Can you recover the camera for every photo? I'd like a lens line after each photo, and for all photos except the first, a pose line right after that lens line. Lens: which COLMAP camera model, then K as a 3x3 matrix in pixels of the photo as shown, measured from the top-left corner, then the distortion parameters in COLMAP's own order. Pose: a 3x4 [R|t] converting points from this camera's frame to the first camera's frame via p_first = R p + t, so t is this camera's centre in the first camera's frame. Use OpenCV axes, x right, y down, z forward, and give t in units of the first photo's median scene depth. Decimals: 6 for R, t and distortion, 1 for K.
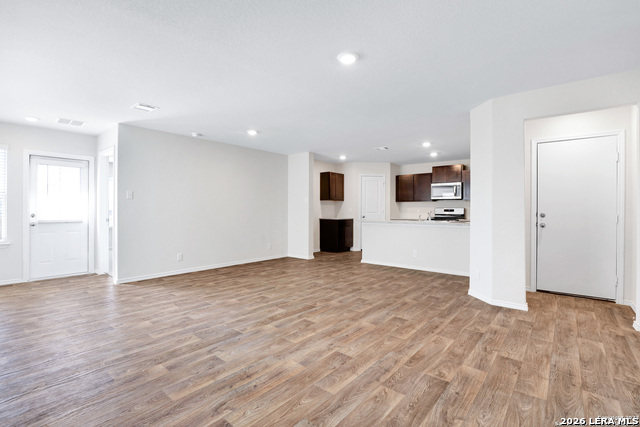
lens RADIAL K [[300.6, 0, 324.2], [0, 300.6, 209.6], [0, 0, 1]] dist [-0.024497, 0.001199]
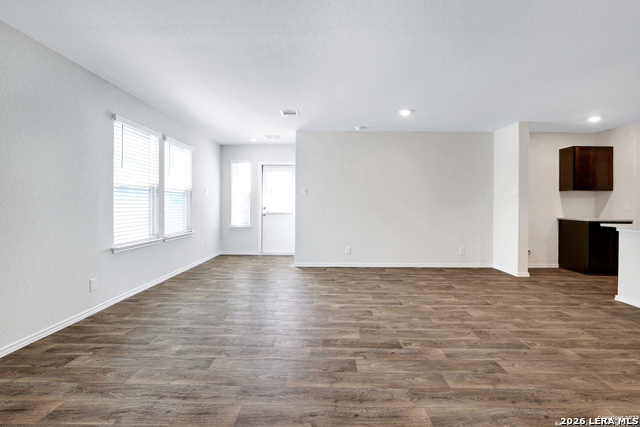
lens RADIAL K [[294.6, 0, 323.7], [0, 294.6, 205.4], [0, 0, 1]] dist [-0.027763, 0.010186]
pose [[0.627997, 0.004782, -0.778201, 0.333450], [-0.003775, 0.999988, 0.003099, 0.001471], [0.778206, 0.000992, 0.628008, 0.403648]]
